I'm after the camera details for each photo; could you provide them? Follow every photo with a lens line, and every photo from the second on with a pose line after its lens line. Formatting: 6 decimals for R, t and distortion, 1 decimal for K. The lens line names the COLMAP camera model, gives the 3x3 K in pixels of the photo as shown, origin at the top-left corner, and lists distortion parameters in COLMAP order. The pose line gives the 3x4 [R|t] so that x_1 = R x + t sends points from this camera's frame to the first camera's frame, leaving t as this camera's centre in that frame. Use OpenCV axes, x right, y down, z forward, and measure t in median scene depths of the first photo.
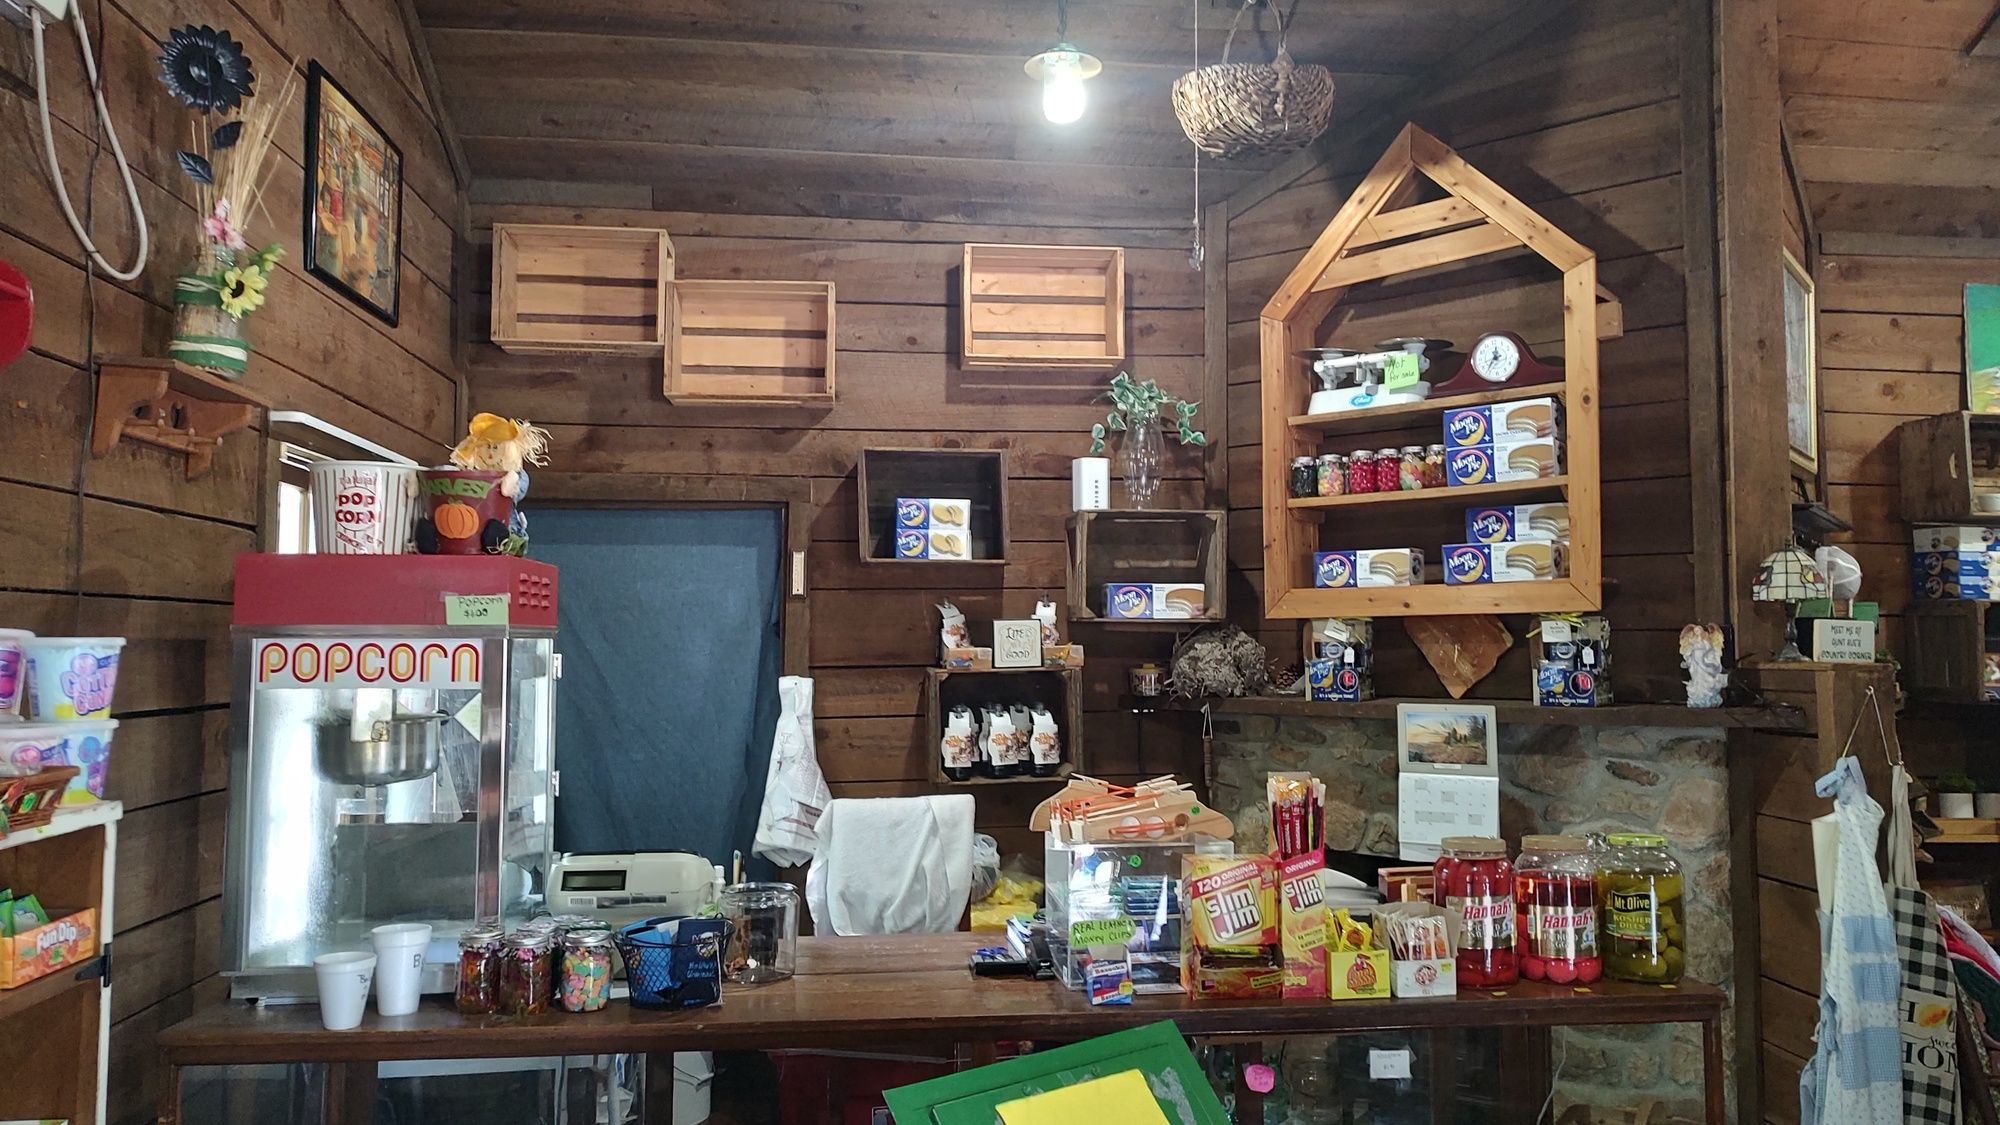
lens RADIAL K [[1422.1, 0, 1047.5], [0, 1422.1, 556.7], [0, 0, 1]] dist [0.021478, -0.008096]
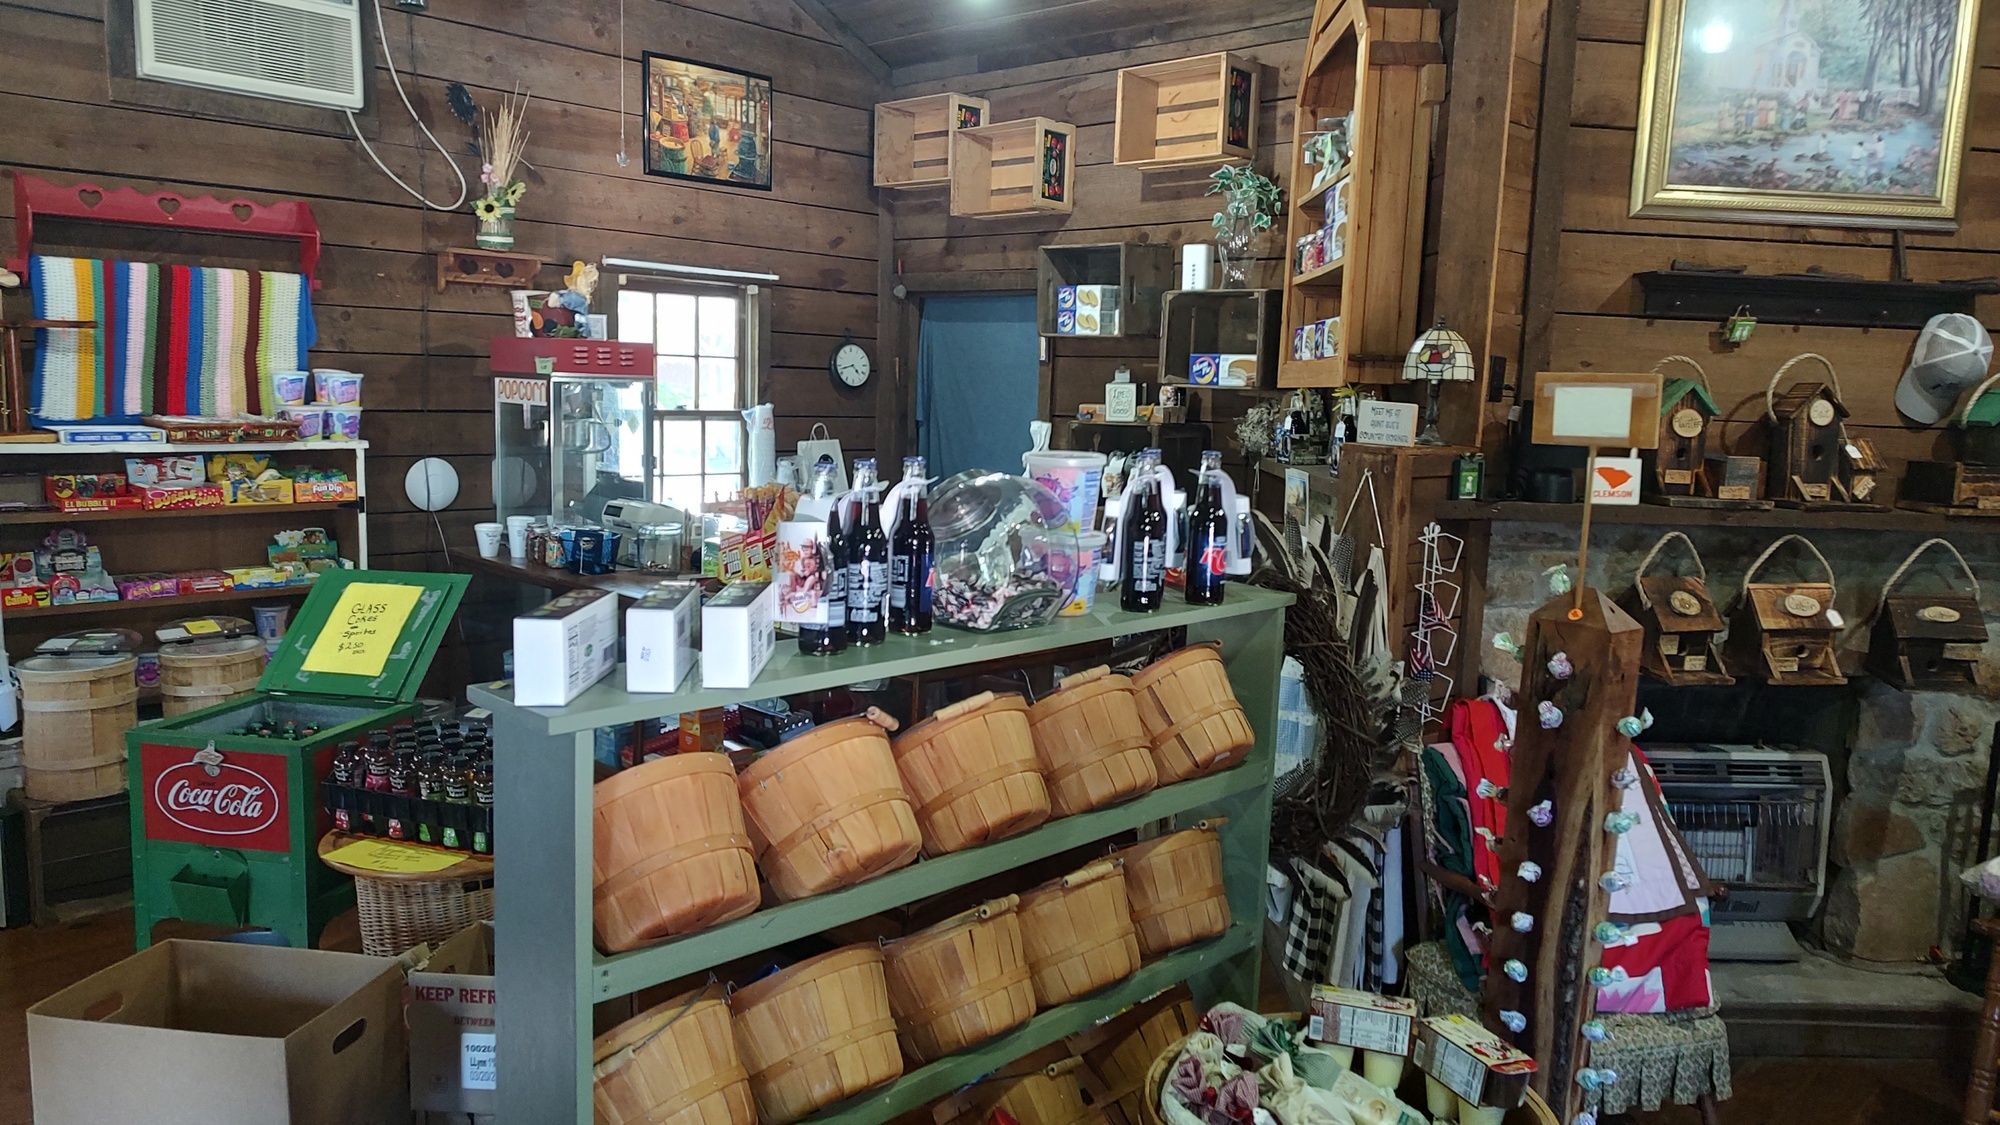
lens RADIAL K [[1422.1, 0, 1047.5], [0, 1422.1, 556.7], [0, 0, 1]] dist [0.021478, -0.008096]
pose [[0.644813, 0.119045, -0.755013, 0.873315], [0.011013, 0.986247, 0.164910, -0.011416], [0.764261, -0.114651, 0.634634, 0.135428]]
